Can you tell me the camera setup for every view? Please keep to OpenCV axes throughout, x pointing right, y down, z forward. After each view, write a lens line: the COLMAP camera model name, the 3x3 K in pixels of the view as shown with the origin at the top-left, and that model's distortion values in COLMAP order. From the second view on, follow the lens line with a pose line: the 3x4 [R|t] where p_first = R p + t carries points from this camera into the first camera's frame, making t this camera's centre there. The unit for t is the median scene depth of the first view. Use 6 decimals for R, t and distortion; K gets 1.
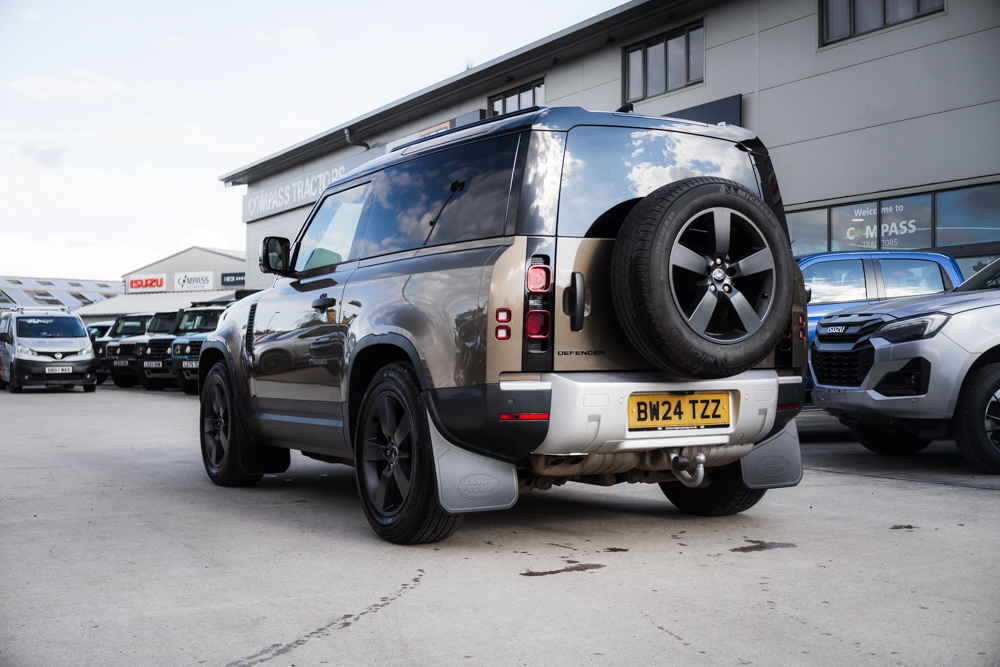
lens RADIAL K [[1191.4, 0, 490.9], [0, 1191.4, 336.9], [0, 0, 1]] dist [-0.072889, -0.029034]
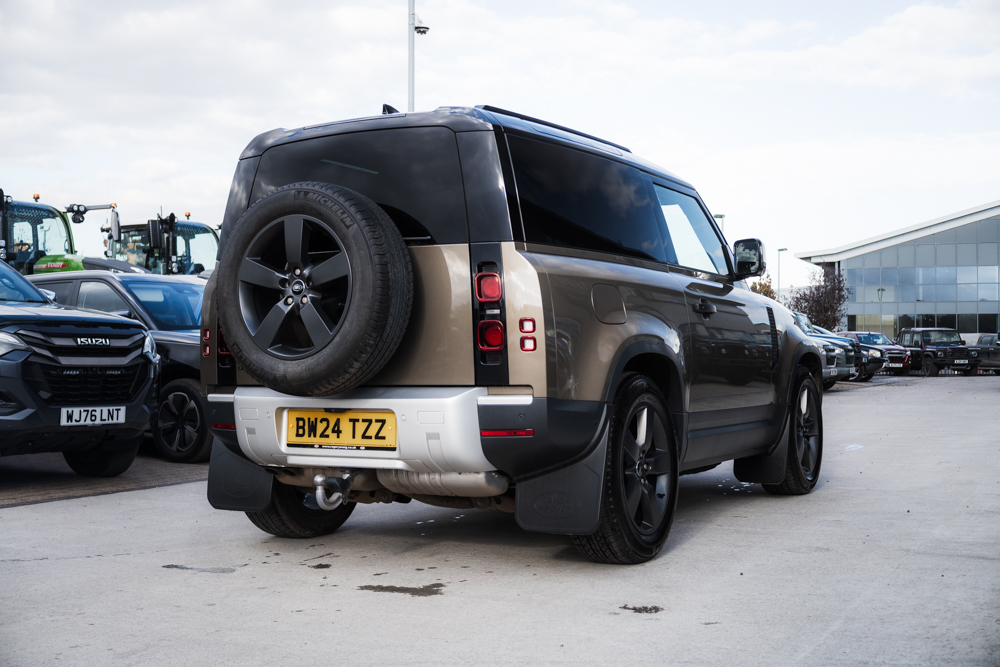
lens RADIAL K [[1191.4, 0, 490.9], [0, 1191.4, 336.9], [0, 0, 1]] dist [-0.072889, -0.029034]
pose [[0.528512, -0.016497, -0.848765, 1.017048], [0.019924, 0.999777, -0.007026, -0.002106], [0.848692, -0.013197, 0.528723, 0.597598]]
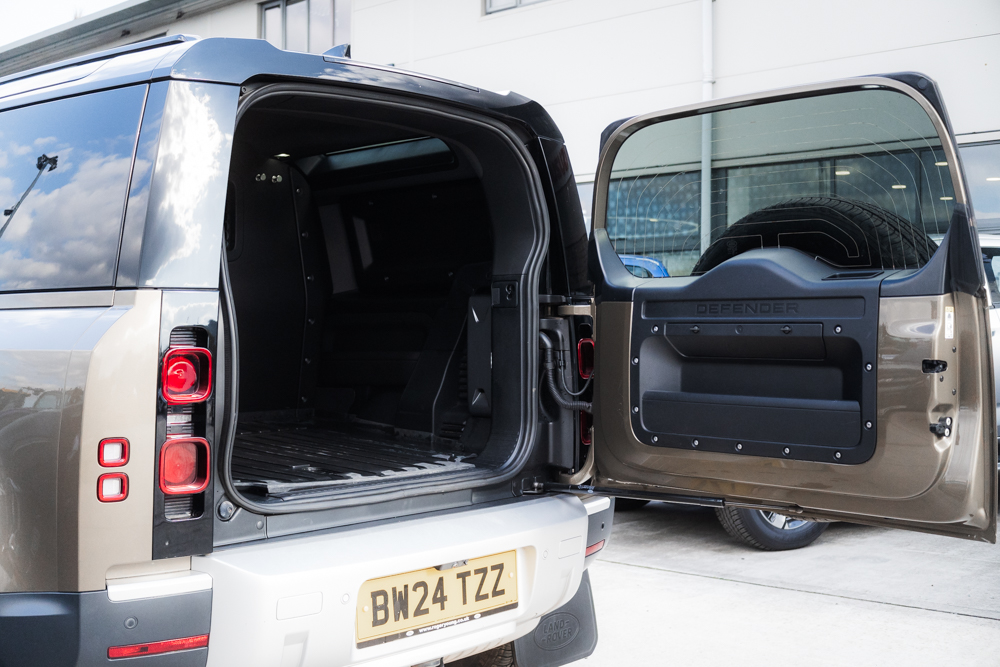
lens RADIAL K [[1203.5, 0, 500.0], [0, 1203.5, 333.5], [0, 0, 1]] dist [-0.080435, -0.008799]
pose [[0.949160, -0.004507, 0.314760, 0.006721], [-0.001475, 0.999823, 0.018763, -0.071608], [-0.314789, -0.018273, 0.948986, 0.450277]]
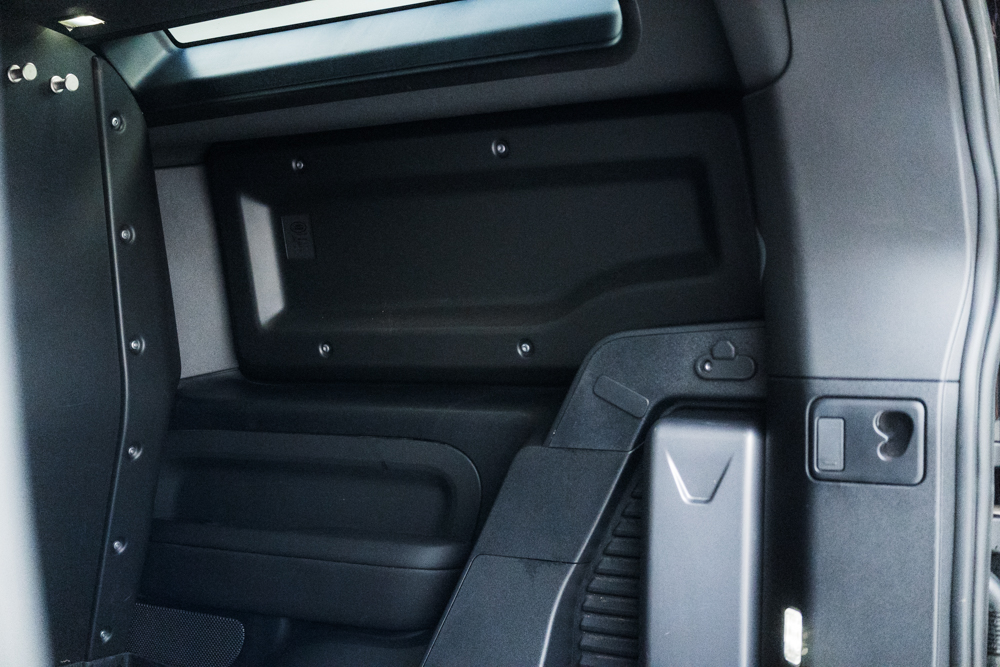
lens RADIAL K [[1210.8, 0, 502.9], [0, 1210.8, 337.5], [0, 0, 1]] dist [-0.051244, -0.086272]
pose [[0.841801, 0.028902, 0.539014, 0.048942], [-0.028215, 0.999556, -0.009533, -0.095106], [-0.539050, -0.007183, 0.842243, 0.934824]]
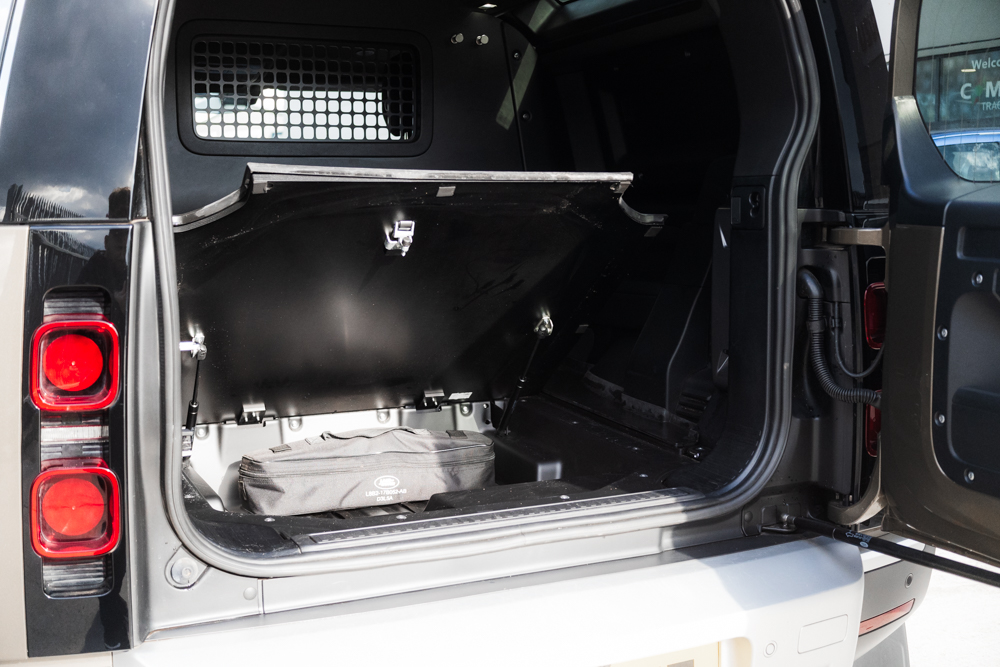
lens RADIAL K [[1210.8, 0, 502.9], [0, 1210.8, 337.5], [0, 0, 1]] dist [-0.051244, -0.086272]
pose [[0.998392, 0.001146, -0.056677, 0.158019], [0.005751, 0.992590, 0.121379, -0.087343], [0.056396, -0.121509, 0.990987, 0.661151]]
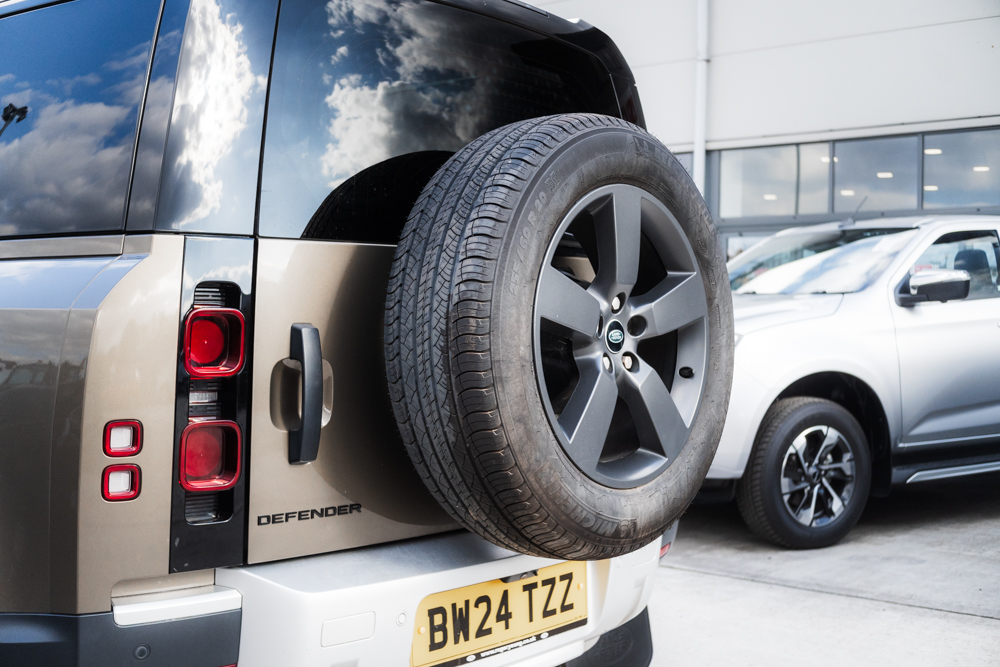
lens RADIAL K [[1210.8, 0, 502.9], [0, 1210.8, 337.5], [0, 0, 1]] dist [-0.051244, -0.086272]
pose [[0.938438, 0.003286, 0.345431, -0.008367], [-0.015258, 0.999373, 0.031947, -0.061199], [-0.345109, -0.035251, 0.937900, 0.549131]]
